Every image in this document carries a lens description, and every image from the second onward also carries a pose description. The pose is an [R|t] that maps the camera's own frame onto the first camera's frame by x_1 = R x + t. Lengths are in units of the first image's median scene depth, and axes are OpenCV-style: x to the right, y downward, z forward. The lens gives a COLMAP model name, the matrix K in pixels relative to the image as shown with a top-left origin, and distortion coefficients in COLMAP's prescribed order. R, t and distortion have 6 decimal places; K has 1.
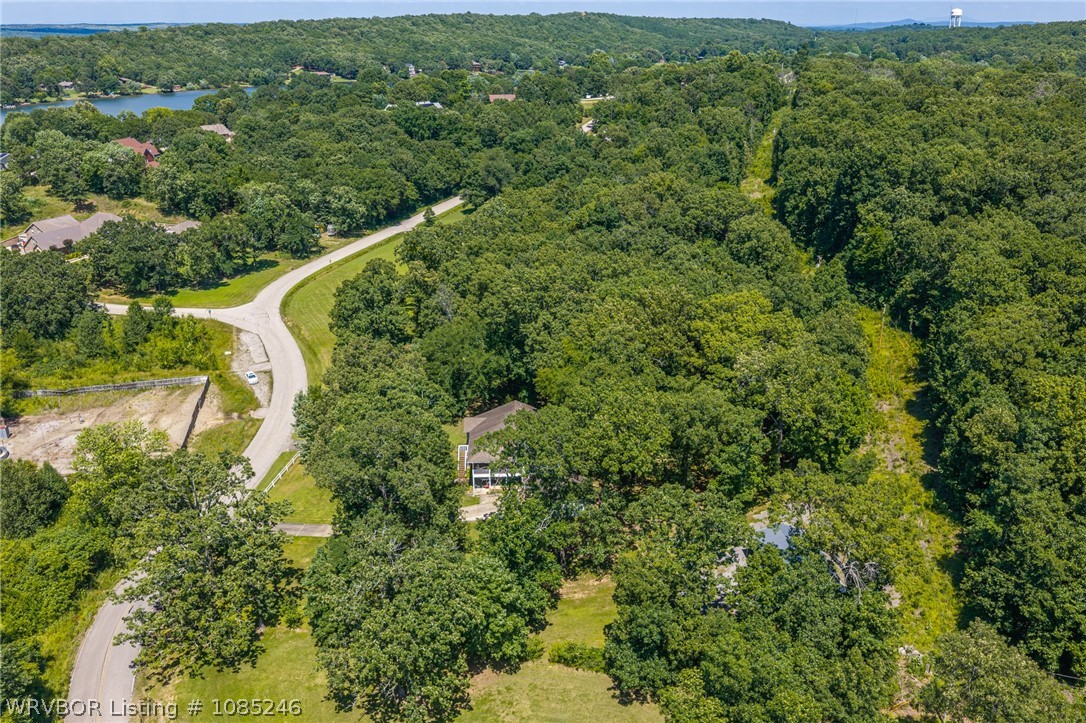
lens RADIAL K [[899.0, 0, 543.0], [0, 899.0, 361.5], [0, 0, 1]] dist [0.006935, -0.012662]
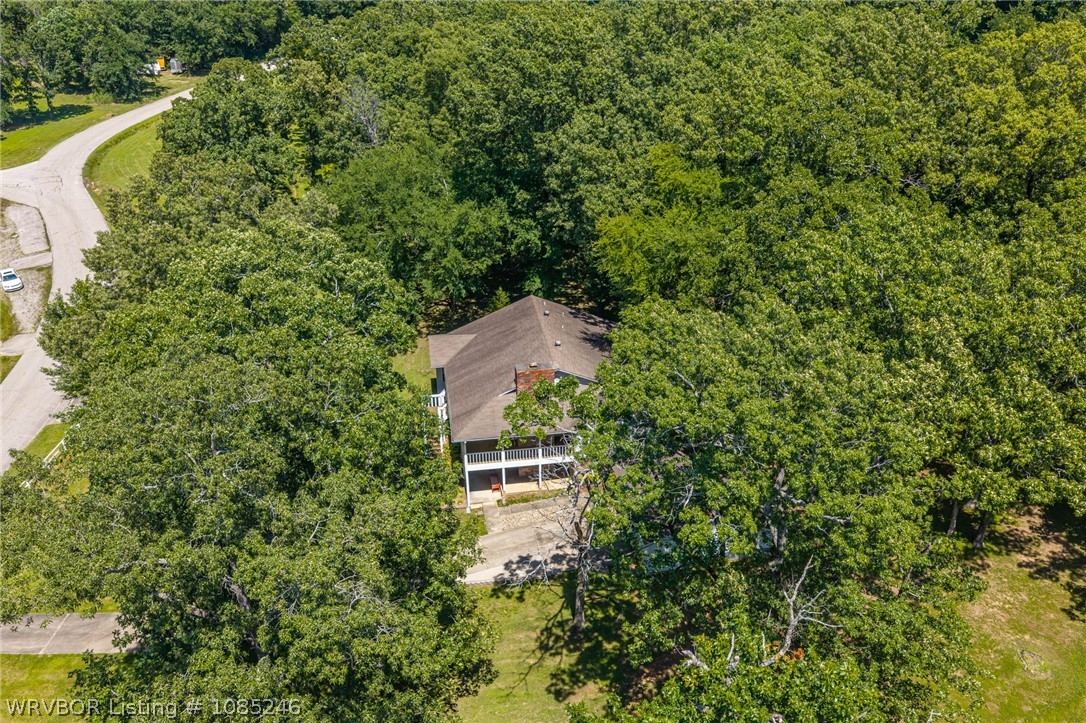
lens RADIAL K [[897.6, 0, 545.7], [0, 897.6, 367.2], [0, 0, 1]] dist [0.012166, -0.009168]
pose [[0.993482, -0.053183, 0.100820, -0.061594], [0.041621, 0.992666, 0.113496, 0.022718], [-0.106117, -0.108560, 0.988410, 0.432815]]
